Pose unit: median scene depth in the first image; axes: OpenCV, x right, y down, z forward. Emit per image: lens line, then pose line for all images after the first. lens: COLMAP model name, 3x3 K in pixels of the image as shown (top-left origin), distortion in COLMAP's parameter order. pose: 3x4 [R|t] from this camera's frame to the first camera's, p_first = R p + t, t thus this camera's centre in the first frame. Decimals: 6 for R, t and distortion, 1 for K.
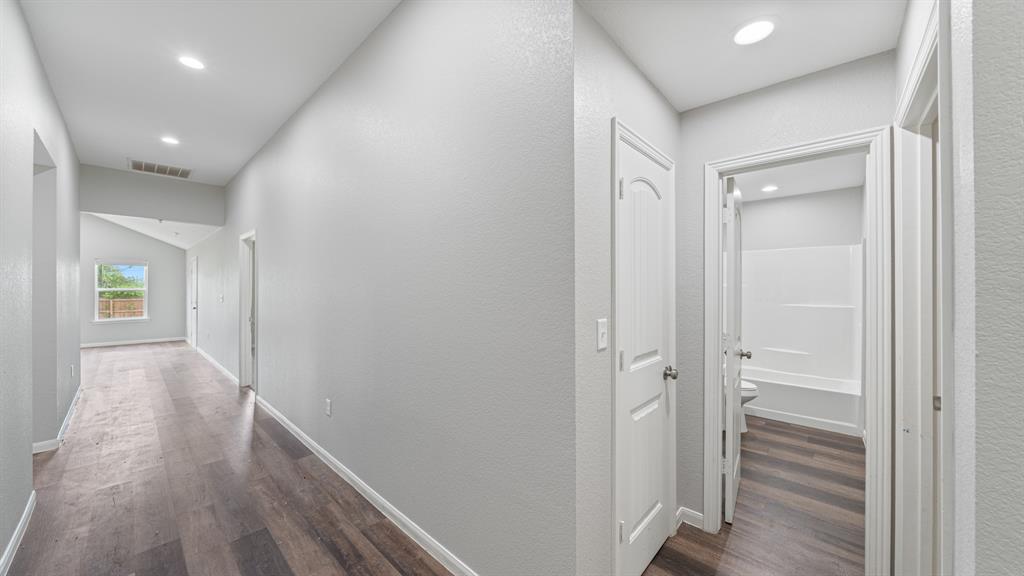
lens RADIAL K [[355.9, 0, 511.8], [0, 355.9, 285.9], [0, 0, 1]] dist [-0.003521, -0.000336]
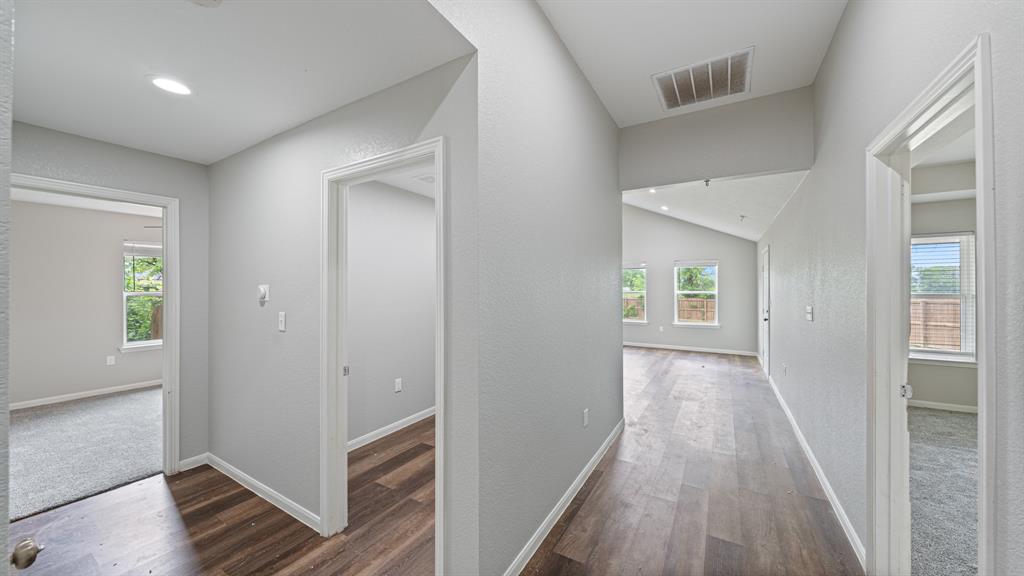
lens RADIAL K [[355.9, 0, 509.6], [0, 355.9, 285.8], [0, 0, 1]] dist [-0.003521, -0.000336]
pose [[0.200894, -0.007318, -0.979586, -0.282720], [0.003892, 0.999970, -0.006672, -0.001732], [0.979605, -0.002472, 0.200916, 0.333413]]
